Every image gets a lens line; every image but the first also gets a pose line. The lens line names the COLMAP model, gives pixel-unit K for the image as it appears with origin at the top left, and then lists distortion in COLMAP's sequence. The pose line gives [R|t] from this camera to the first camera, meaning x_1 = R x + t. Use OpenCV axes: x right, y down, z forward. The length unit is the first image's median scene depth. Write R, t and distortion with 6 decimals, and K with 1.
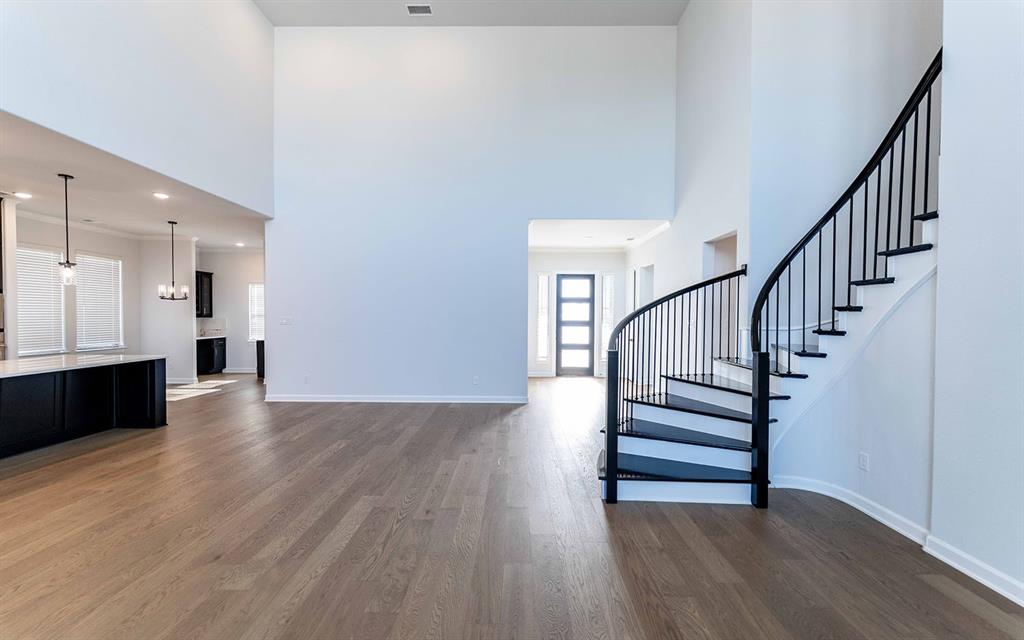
lens RADIAL K [[413.0, 0, 514.6], [0, 413.0, 321.8], [0, 0, 1]] dist [0.001915, -0.001871]
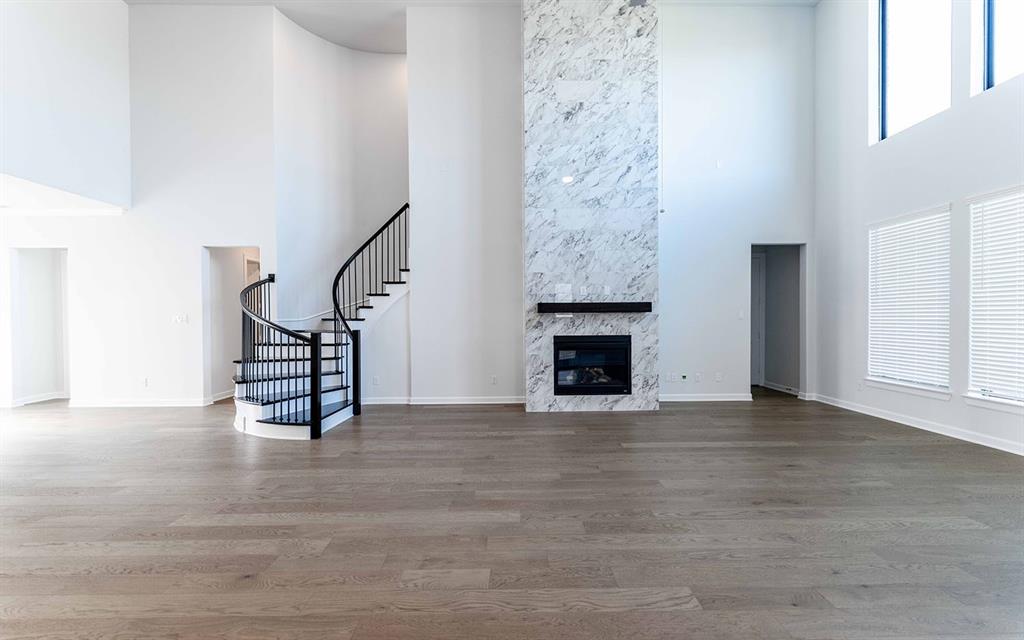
lens RADIAL K [[413.0, 0, 511.1], [0, 413.0, 321.8], [0, 0, 1]] dist [0.001915, -0.001871]
pose [[-0.013417, -0.014170, 0.999810, -0.559264], [0.021350, 0.999668, 0.014455, 0.011576], [-0.999682, 0.021540, -0.013110, 0.155445]]
